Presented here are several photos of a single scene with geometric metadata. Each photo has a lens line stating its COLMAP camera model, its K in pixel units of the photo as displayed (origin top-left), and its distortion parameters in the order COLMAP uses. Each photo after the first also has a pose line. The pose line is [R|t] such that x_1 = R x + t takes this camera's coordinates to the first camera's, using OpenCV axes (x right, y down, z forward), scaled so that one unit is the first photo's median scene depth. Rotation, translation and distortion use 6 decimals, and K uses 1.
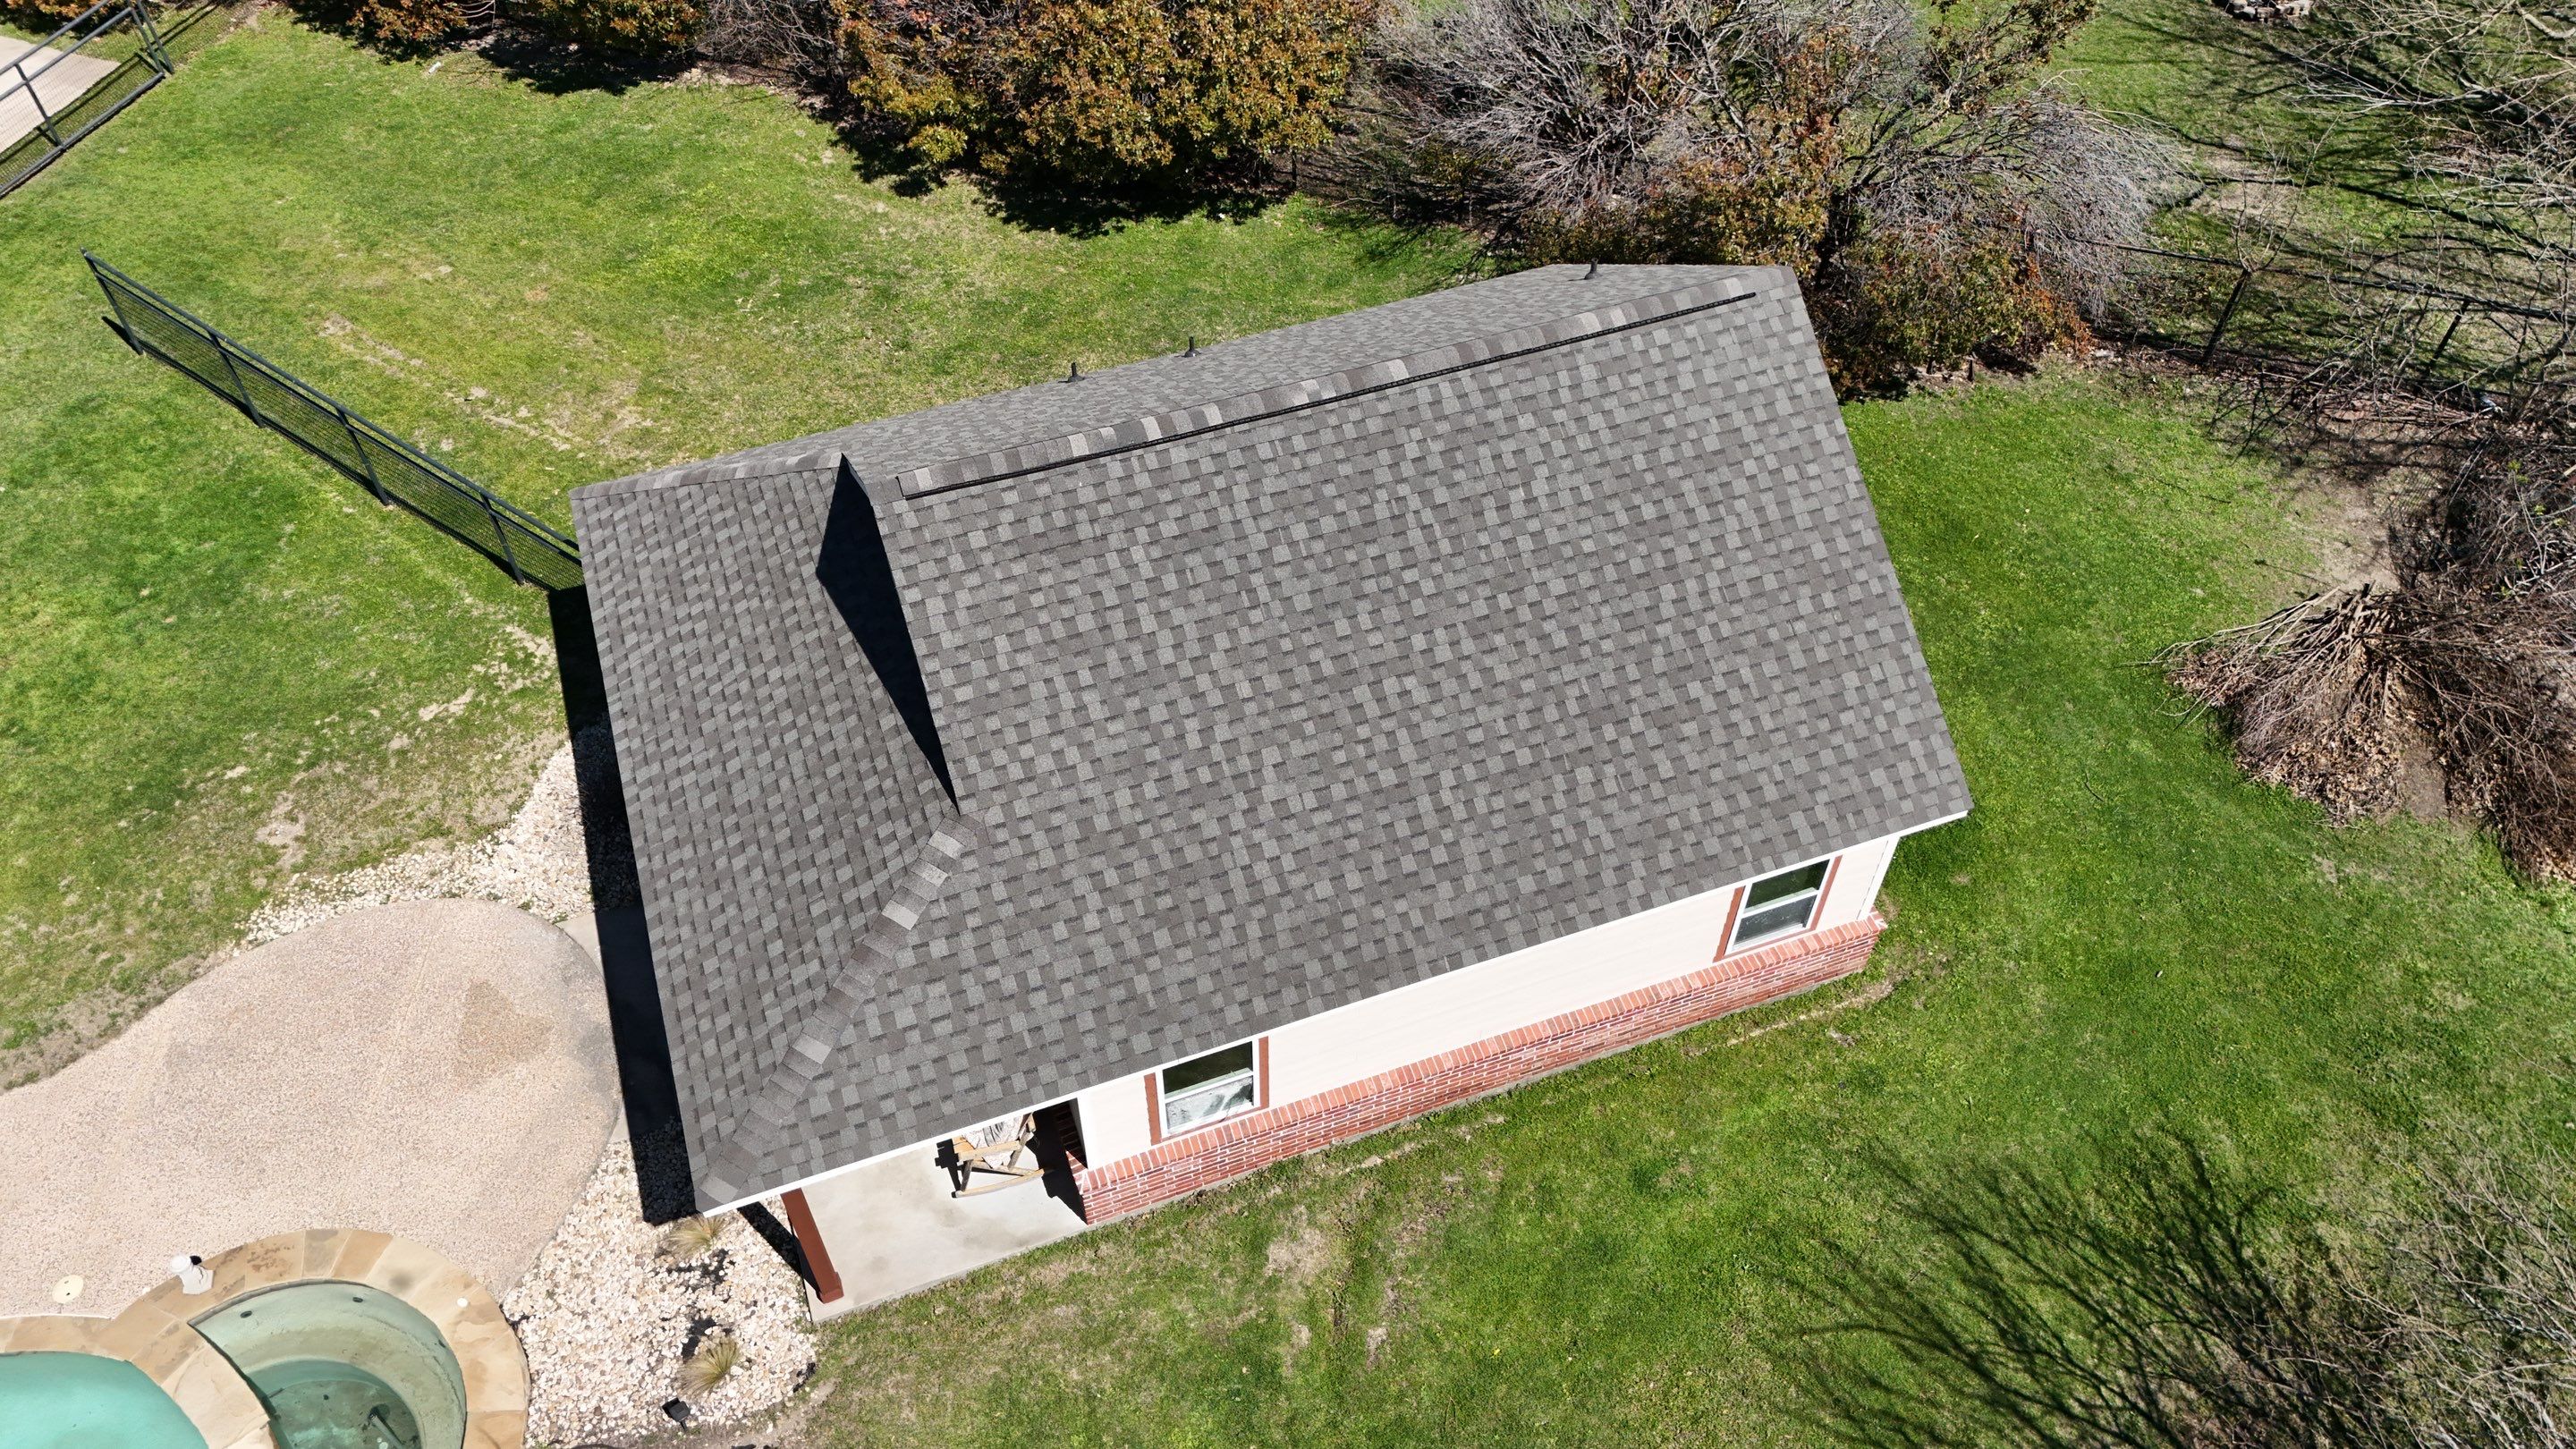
lens RADIAL K [[1827.1, 0, 1288.0], [0, 1827.1, 724.5], [0, 0, 1]] dist [0.056983, -0.046651]
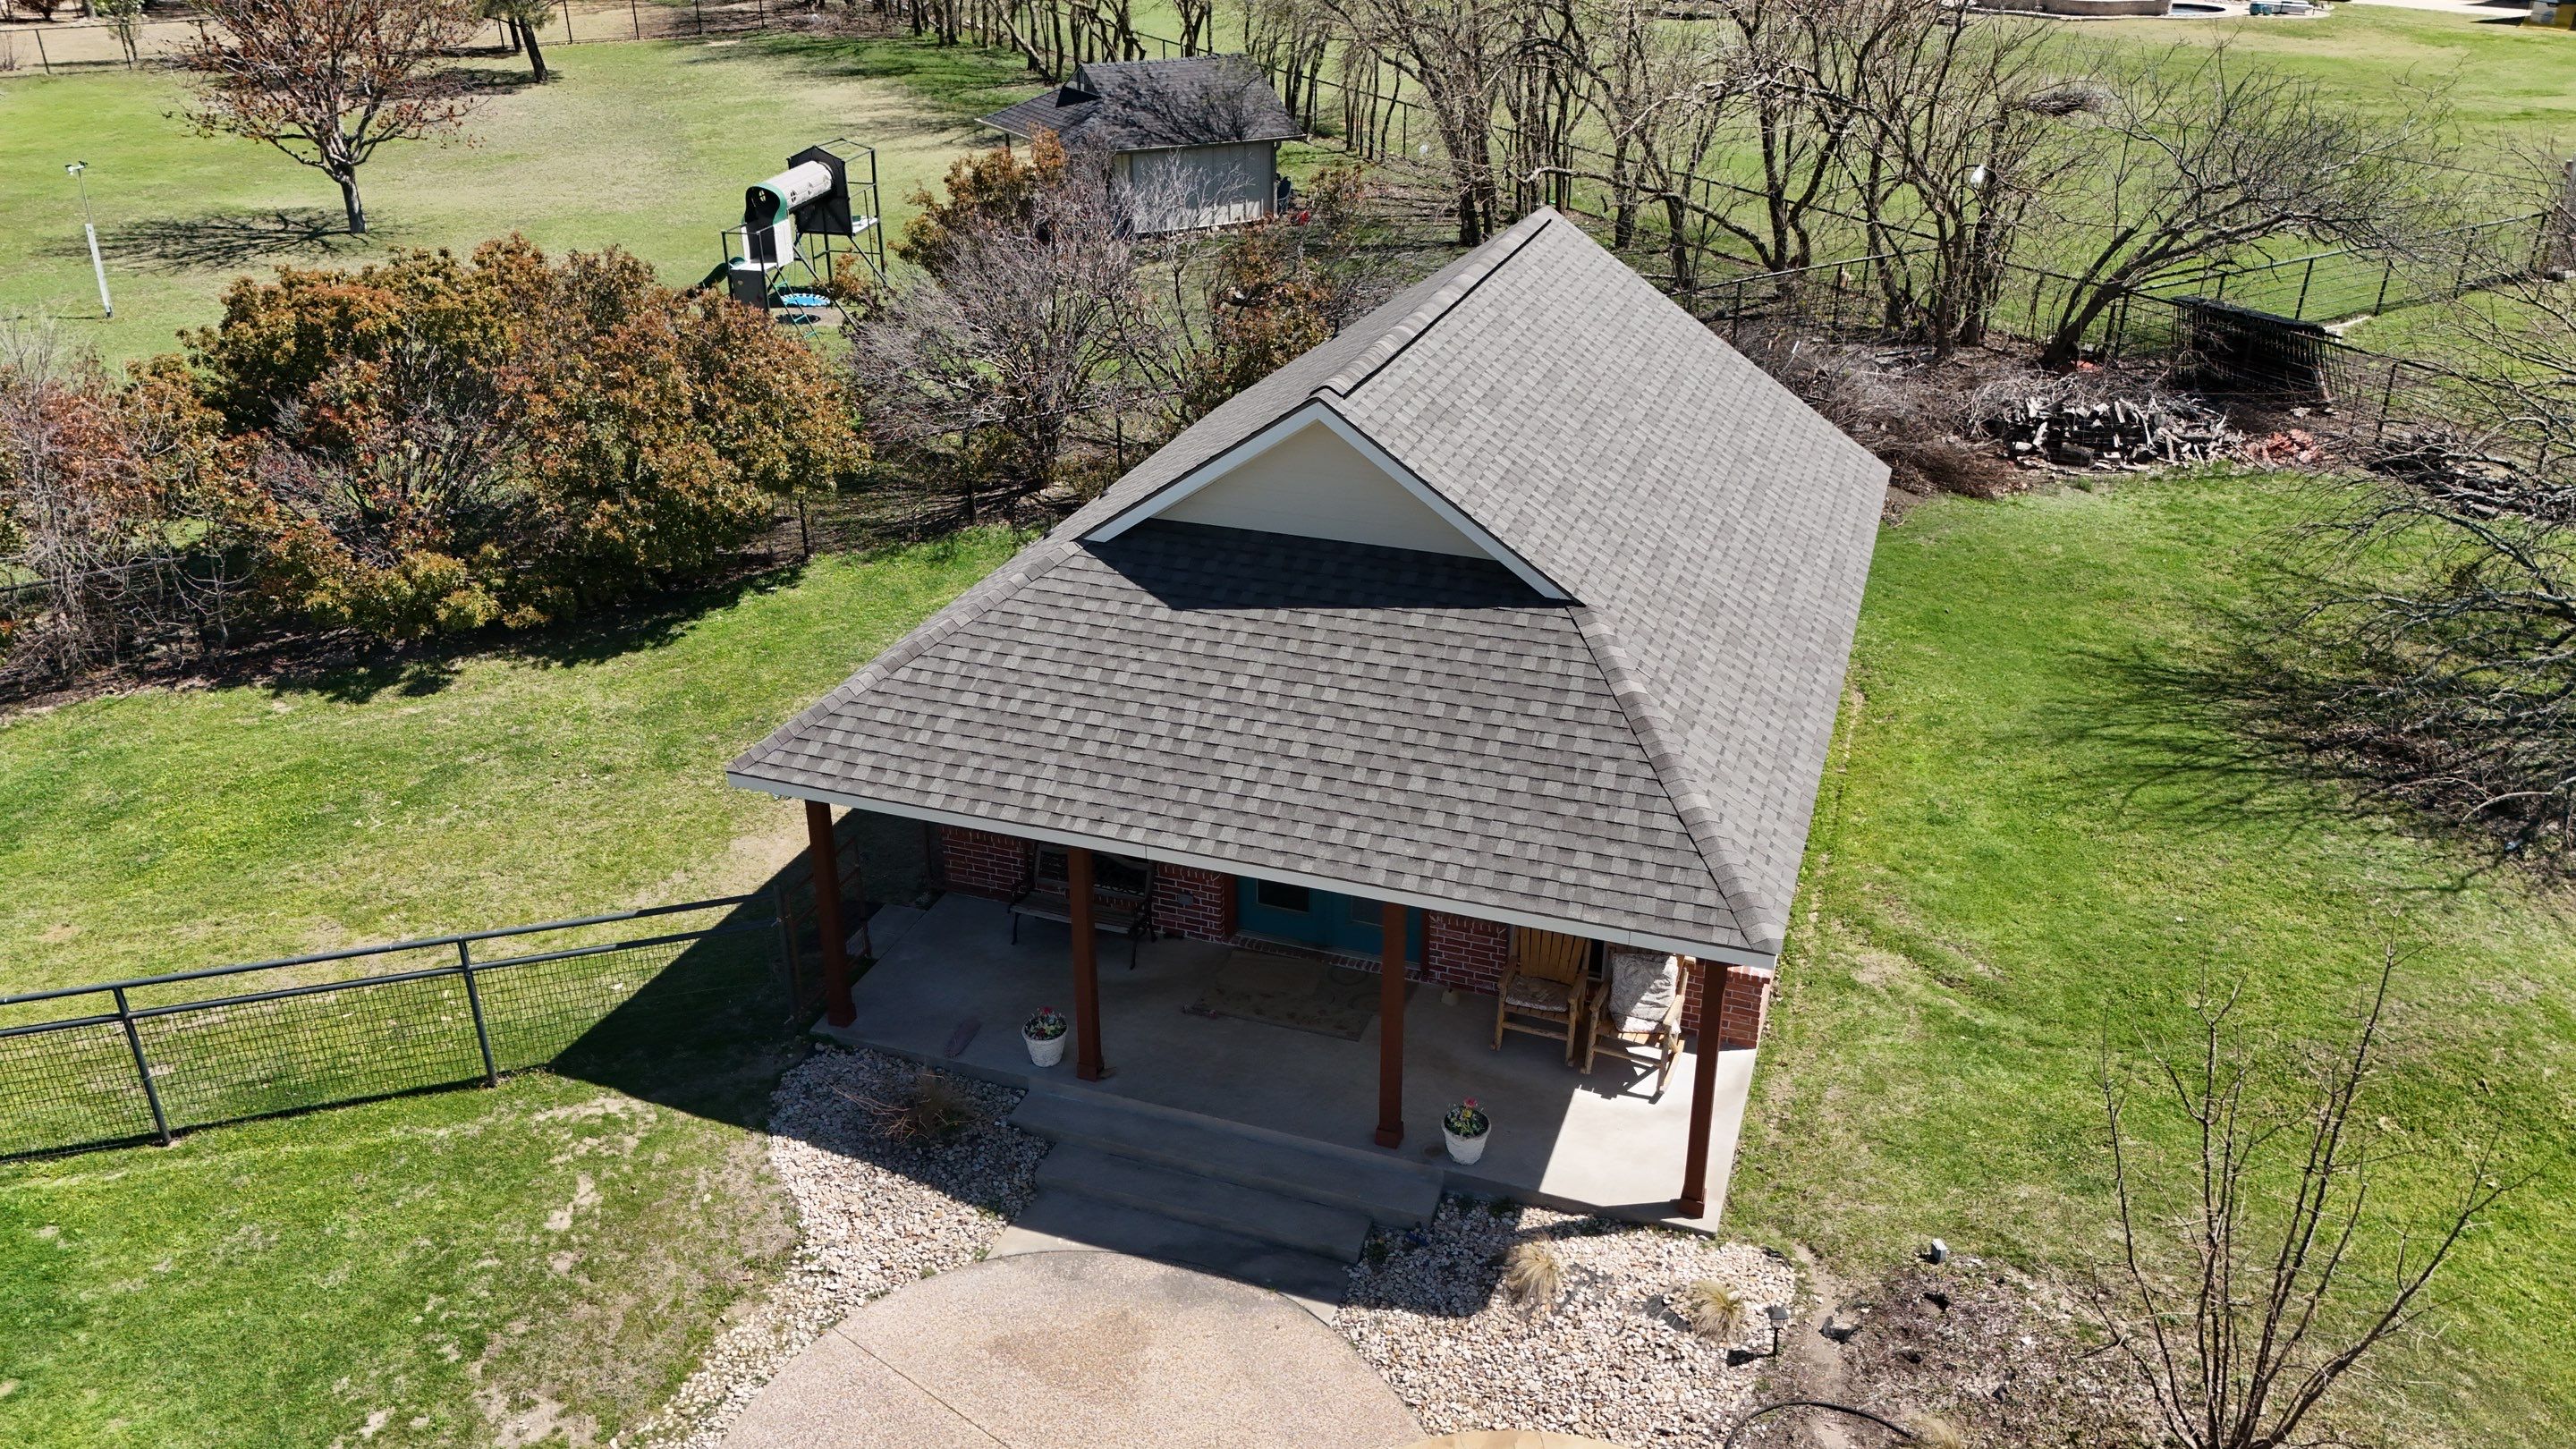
lens RADIAL K [[1827.1, 0, 1288.0], [0, 1827.1, 724.5], [0, 0, 1]] dist [0.056983, -0.046651]
pose [[0.651687, -0.346957, 0.674481, -0.652276], [0.583089, 0.797880, -0.152950, 0.105318], [-0.485088, 0.492959, 0.722275, 0.248718]]
